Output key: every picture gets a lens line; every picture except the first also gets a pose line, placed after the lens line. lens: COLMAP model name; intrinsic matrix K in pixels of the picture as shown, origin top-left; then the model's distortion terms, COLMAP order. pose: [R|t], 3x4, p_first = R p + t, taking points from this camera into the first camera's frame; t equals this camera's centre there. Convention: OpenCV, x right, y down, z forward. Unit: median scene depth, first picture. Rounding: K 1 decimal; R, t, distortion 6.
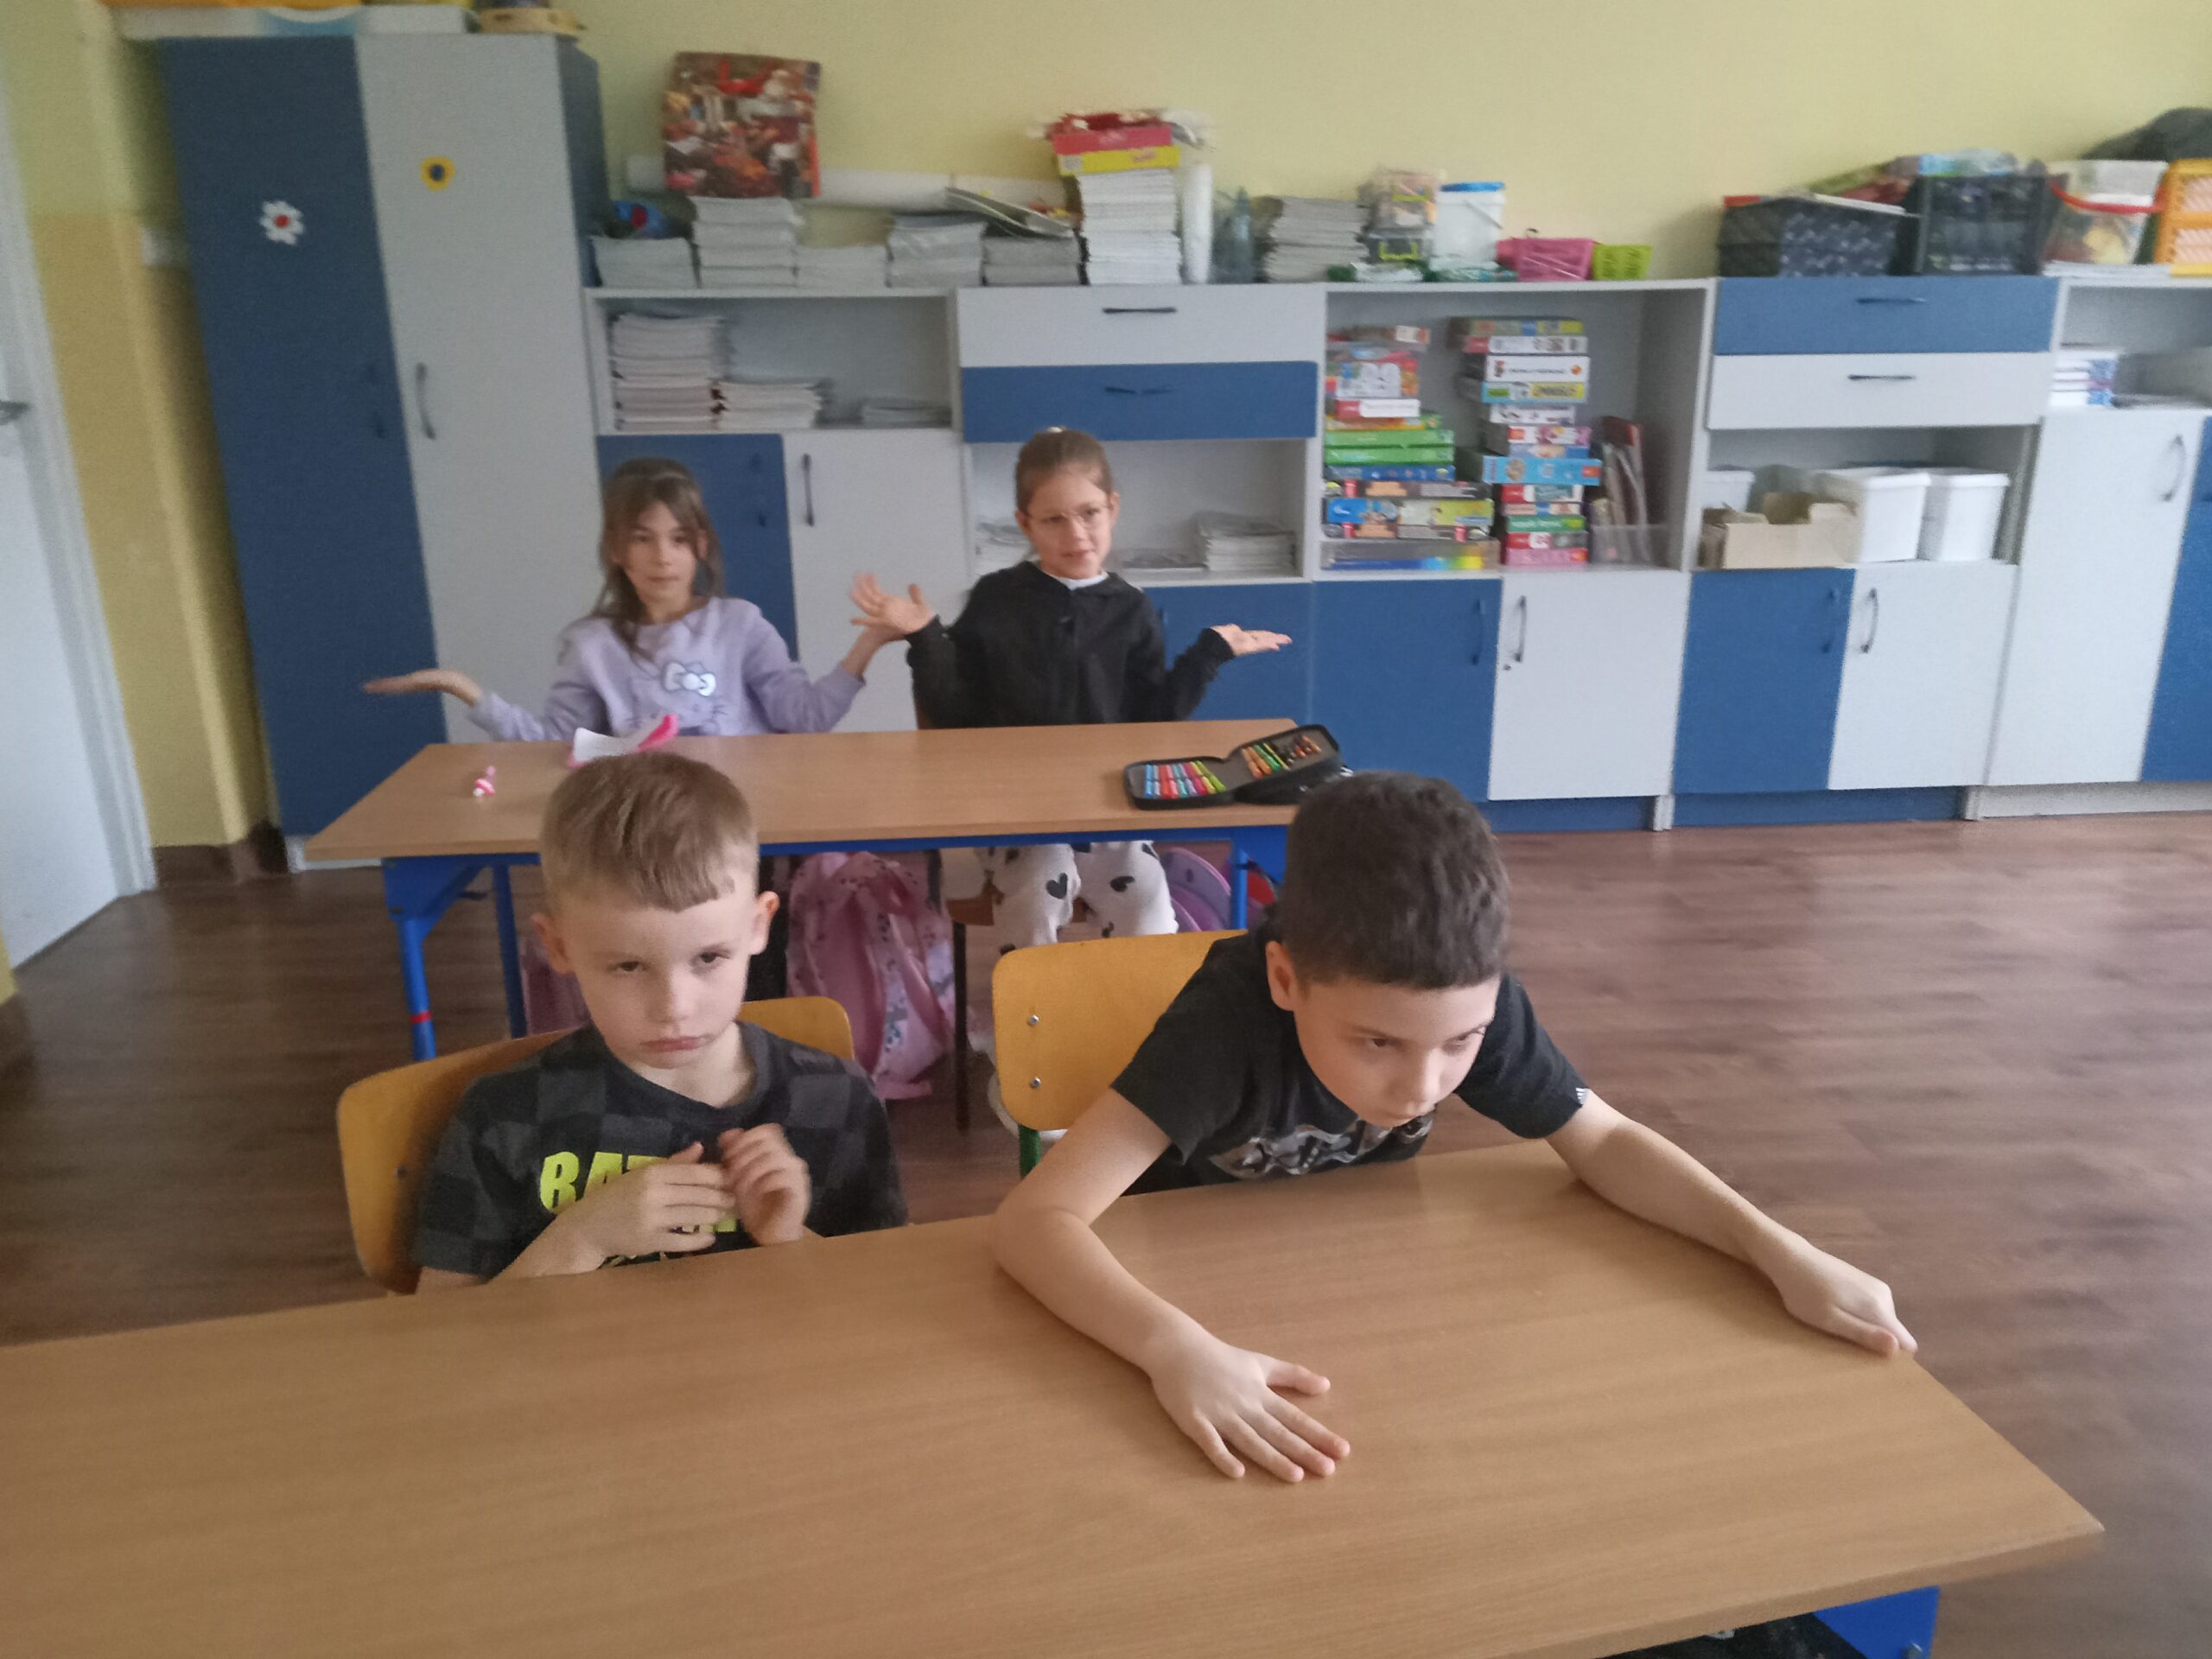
lens RADIAL K [[1649.0, 0, 1138.4], [0, 1649.0, 842.9], [0, 0, 1]] dist [0.024106, -0.045433]
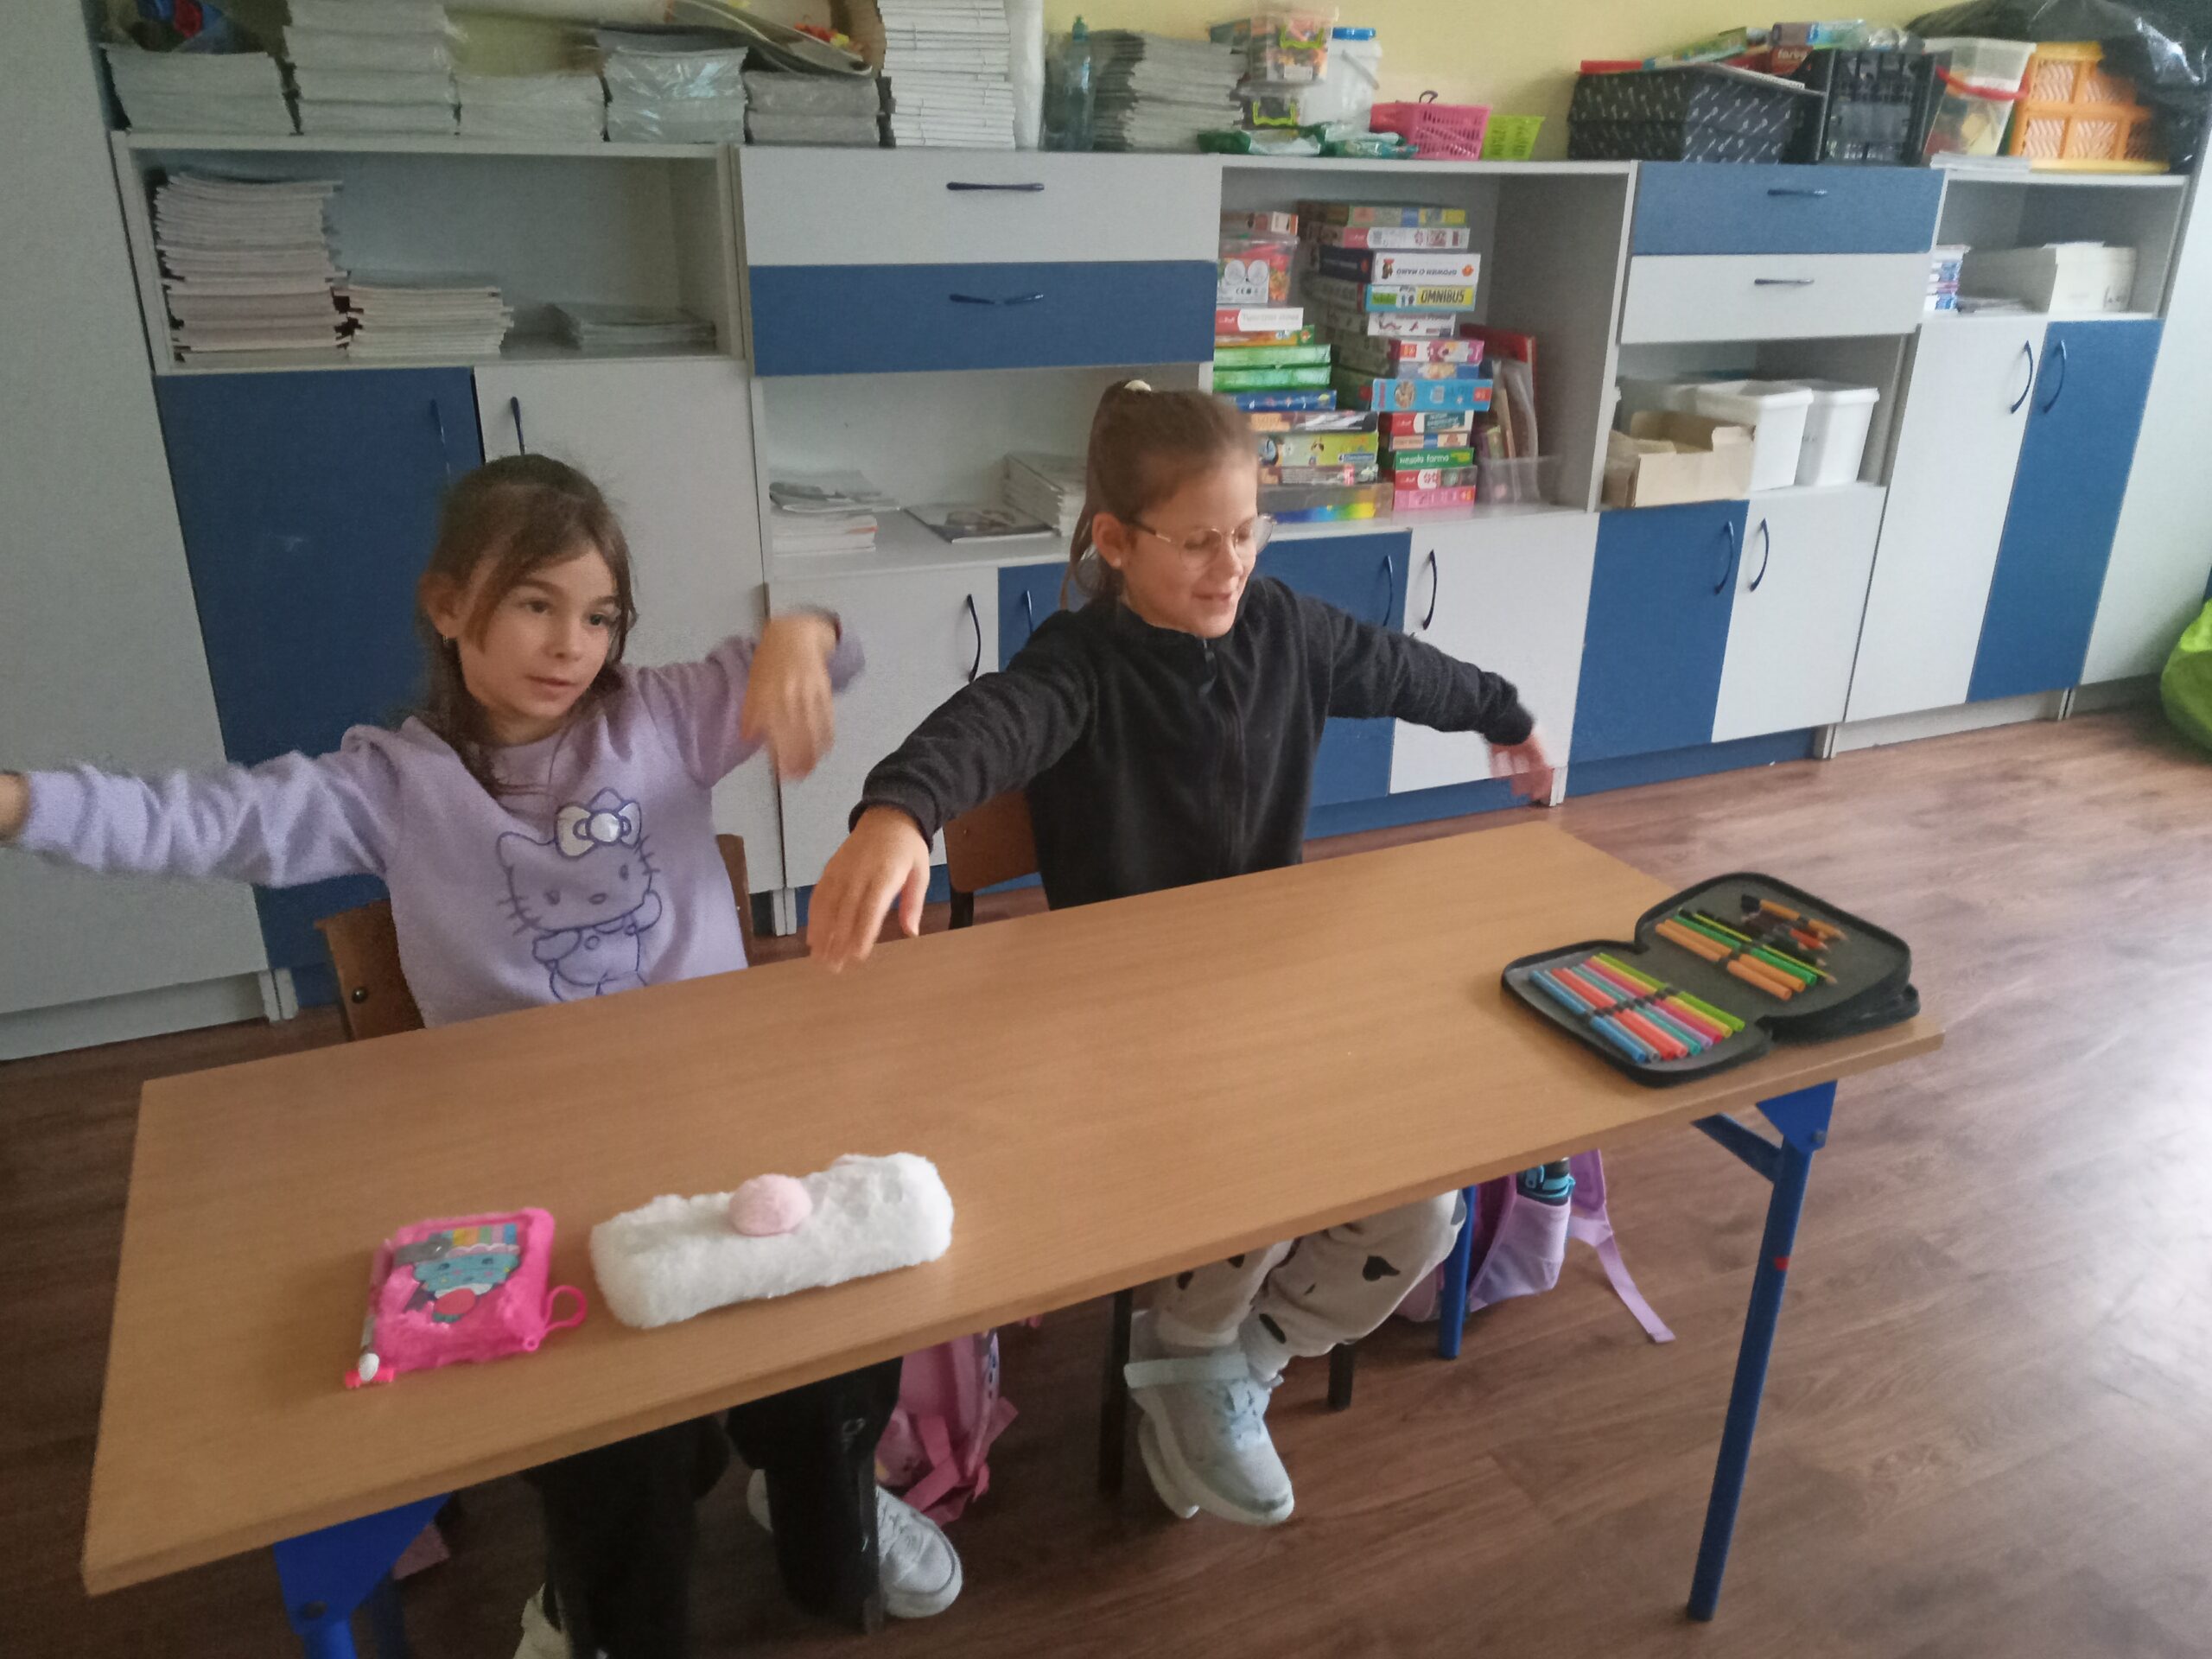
lens RADIAL K [[1638.3, 0, 1128.1], [0, 1638.3, 839.5], [0, 0, 1]] dist [0.031813, -0.056090]
pose [[0.934348, -0.112675, 0.338079, -0.208249], [0.089022, 0.992420, 0.084722, -0.091300], [-0.345063, -0.049063, 0.937296, 0.283346]]
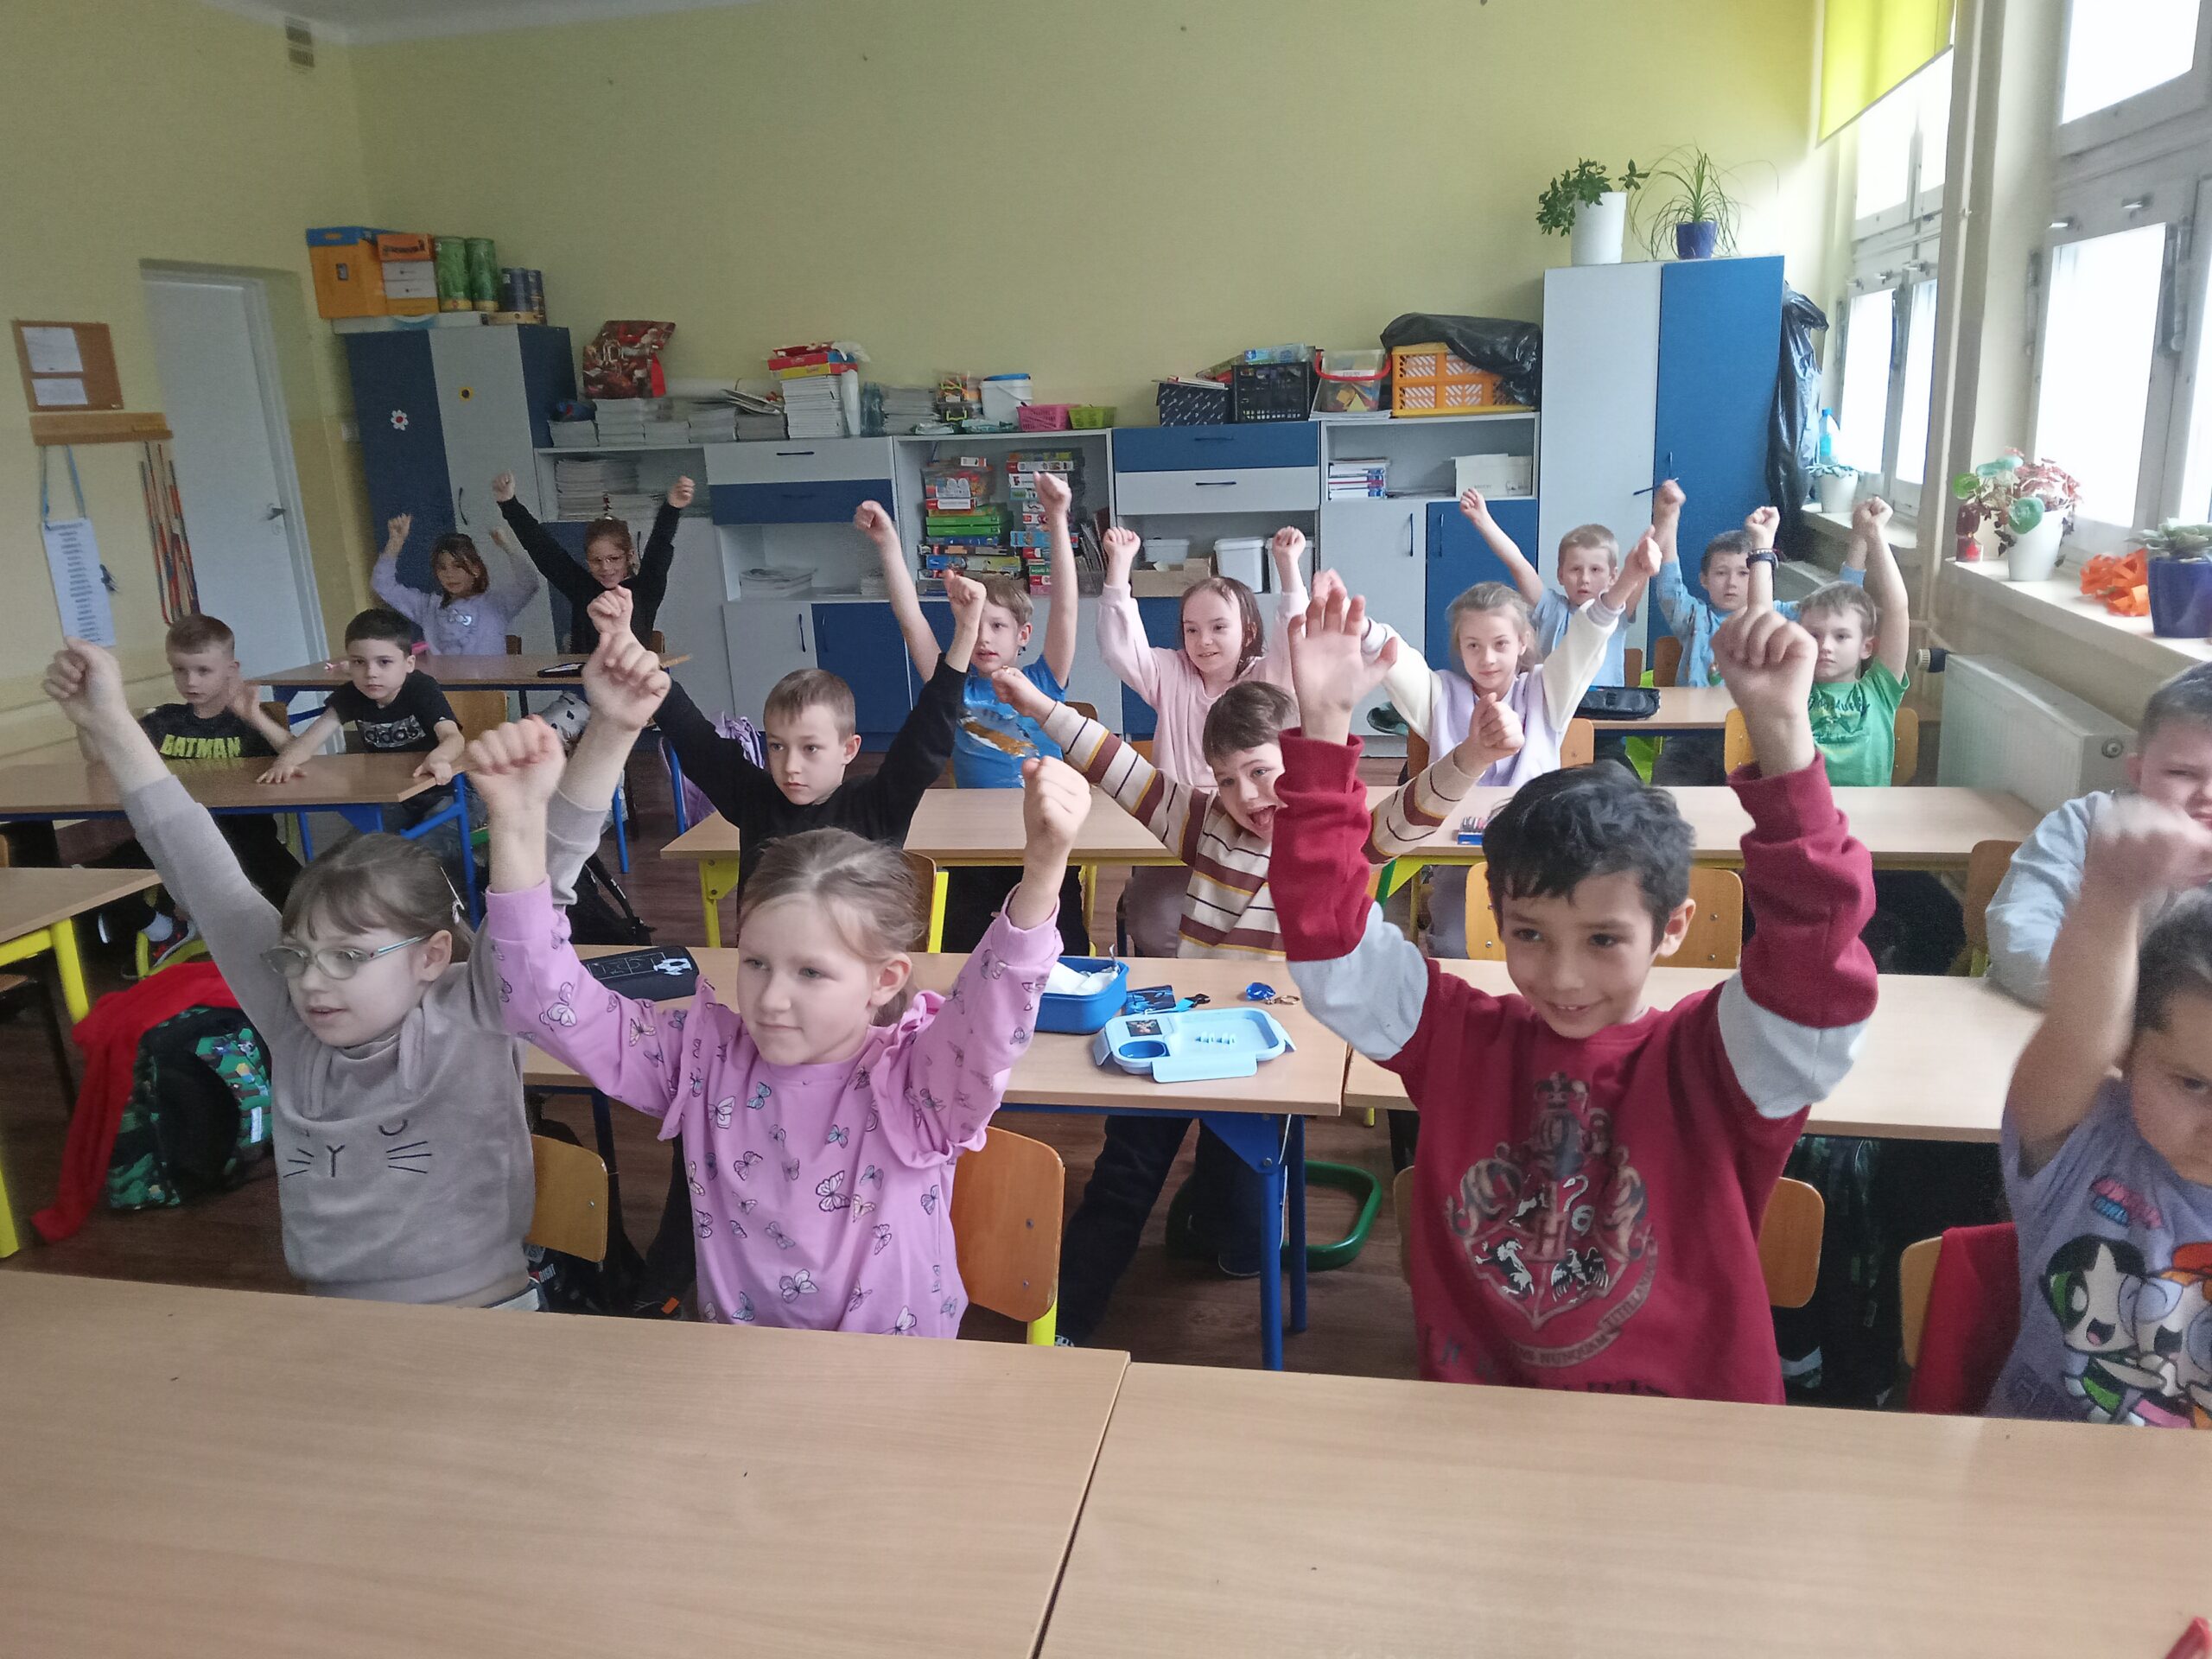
lens RADIAL K [[1638.3, 0, 1099.1], [0, 1638.3, 810.4], [0, 0, 1]] dist [0.031813, -0.056090]
pose [[0.956264, 0.042699, -0.289372, 0.827305], [-0.059393, 0.997024, -0.049152, 0.136178], [0.286412, 0.064189, 0.955954, -0.594407]]
